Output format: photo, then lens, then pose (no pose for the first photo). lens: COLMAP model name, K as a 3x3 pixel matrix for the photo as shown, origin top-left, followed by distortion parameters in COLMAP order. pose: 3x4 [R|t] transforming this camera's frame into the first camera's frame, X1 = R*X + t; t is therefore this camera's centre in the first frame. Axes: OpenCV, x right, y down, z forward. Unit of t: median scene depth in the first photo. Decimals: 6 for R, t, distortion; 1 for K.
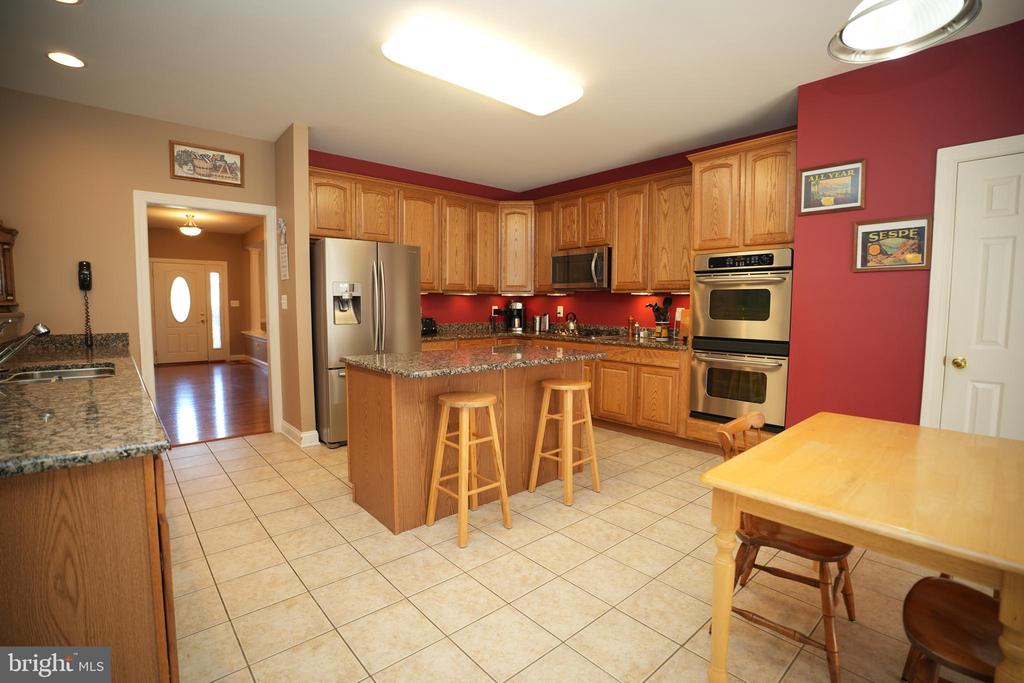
lens RADIAL K [[469.3, 0, 510.3], [0, 469.3, 340.7], [0, 0, 1]] dist [-0.073744, 0.019445]
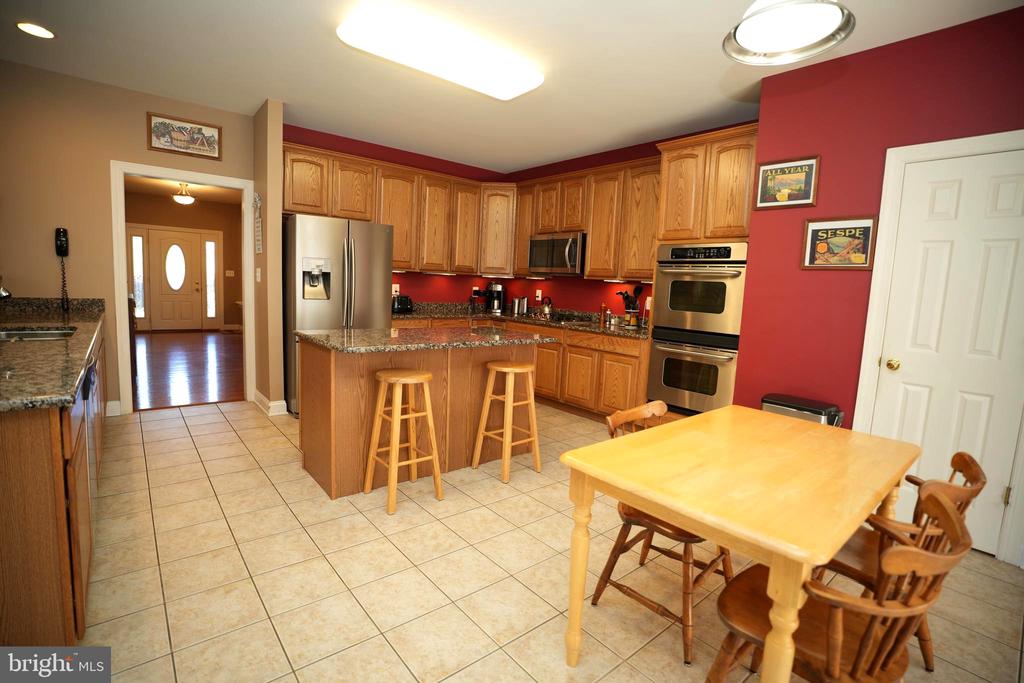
lens RADIAL K [[476.5, 0, 510.5], [0, 476.5, 341.2], [0, 0, 1]] dist [-0.073581, 0.022574]
pose [[0.998768, 0.045569, -0.019641, 0.097511], [-0.044749, 0.998184, 0.040331, -0.003484], [0.021443, -0.039403, 0.998993, -0.032157]]
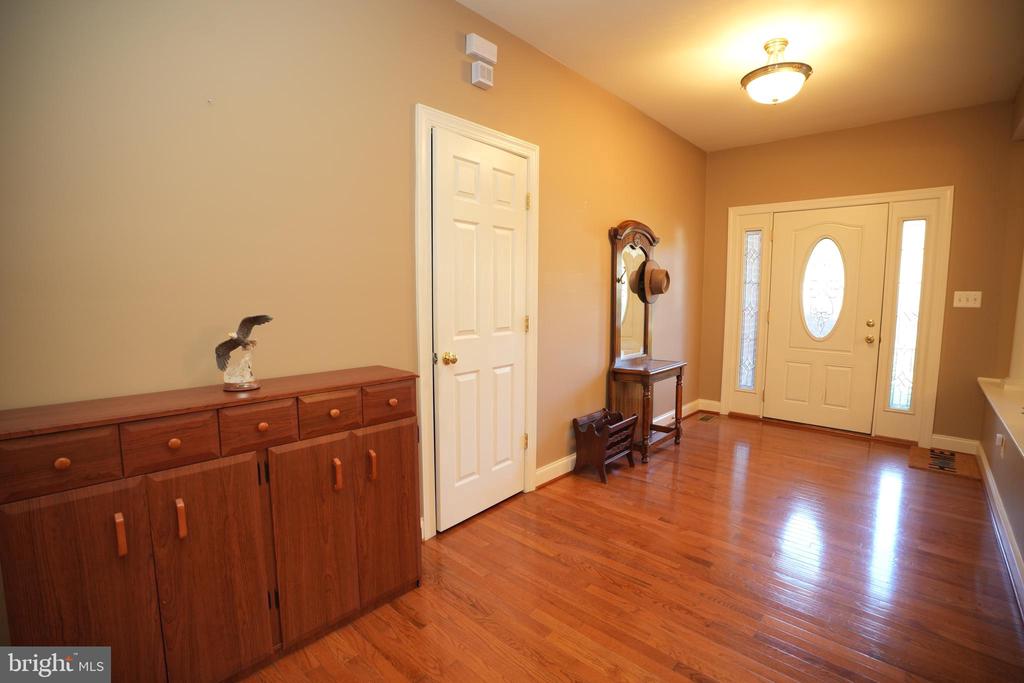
lens RADIAL K [[469.3, 0, 510.3], [0, 469.3, 340.7], [0, 0, 1]] dist [-0.073744, 0.019445]
pose [[0.241777, 0.089924, -0.966156, -0.800750], [-0.076507, 0.994363, 0.073404, -0.108667], [0.967311, 0.056170, 0.247294, 1.303102]]
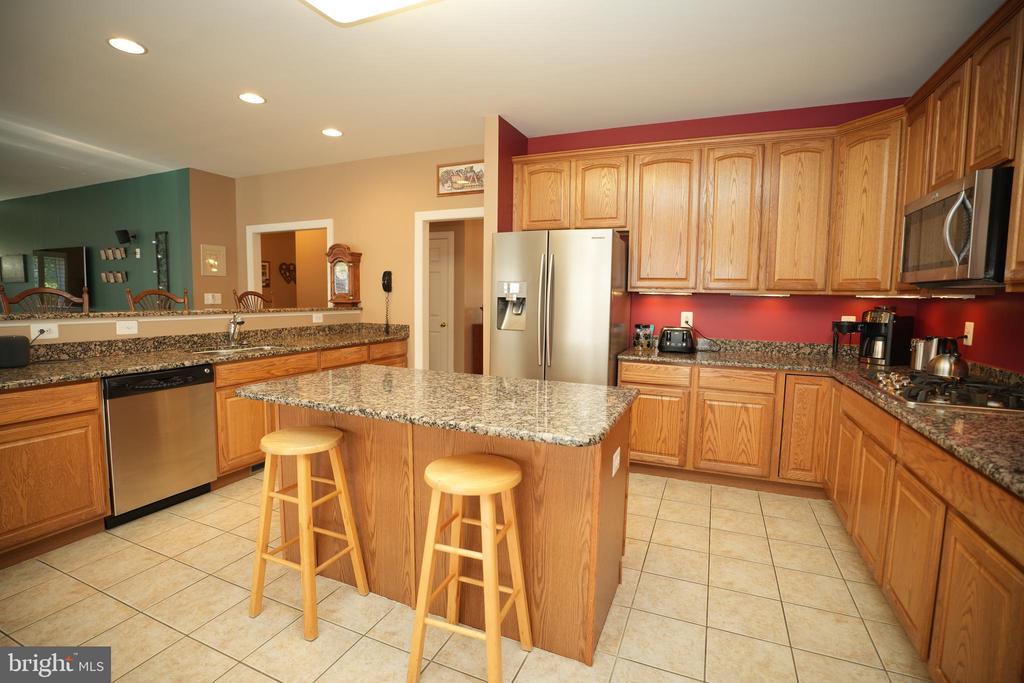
lens RADIAL K [[476.5, 0, 510.5], [0, 476.5, 341.2], [0, 0, 1]] dist [-0.073581, 0.022574]
pose [[0.429151, 0.086040, -0.899125, 0.425639], [-0.081417, 0.995085, 0.056362, -0.060767], [0.899556, 0.049016, 0.434047, 0.575288]]
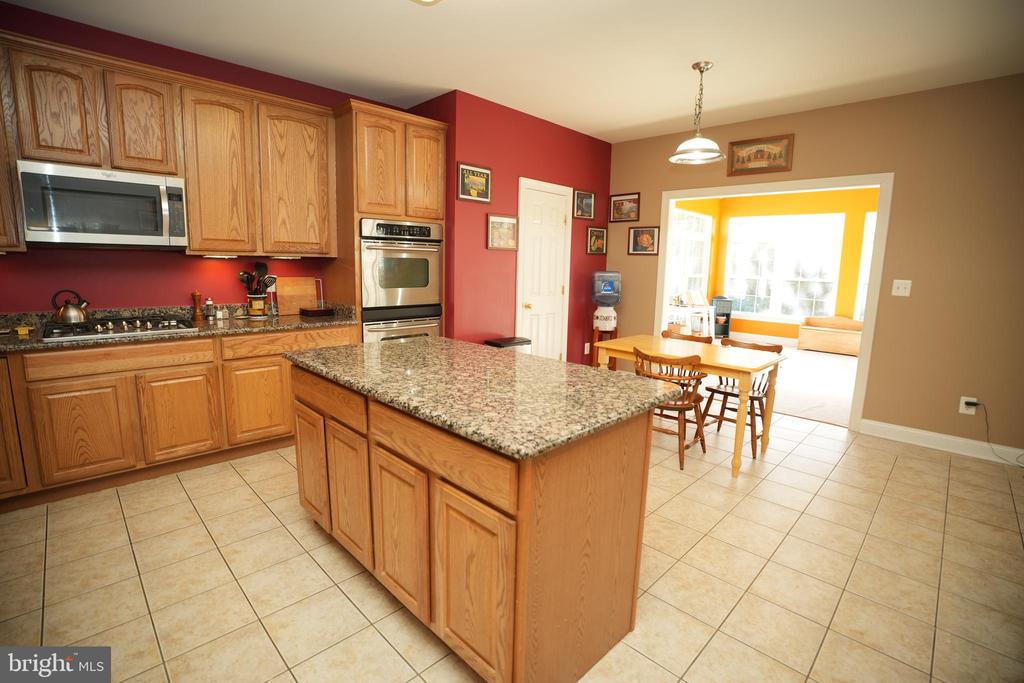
lens RADIAL K [[469.3, 0, 510.3], [0, 469.3, 340.7], [0, 0, 1]] dist [-0.073744, 0.019445]
pose [[-0.061807, -0.165948, 0.984196, -0.493307], [0.055171, 0.984005, 0.169381, -0.078277], [-0.996562, 0.064768, -0.051663, 0.699441]]
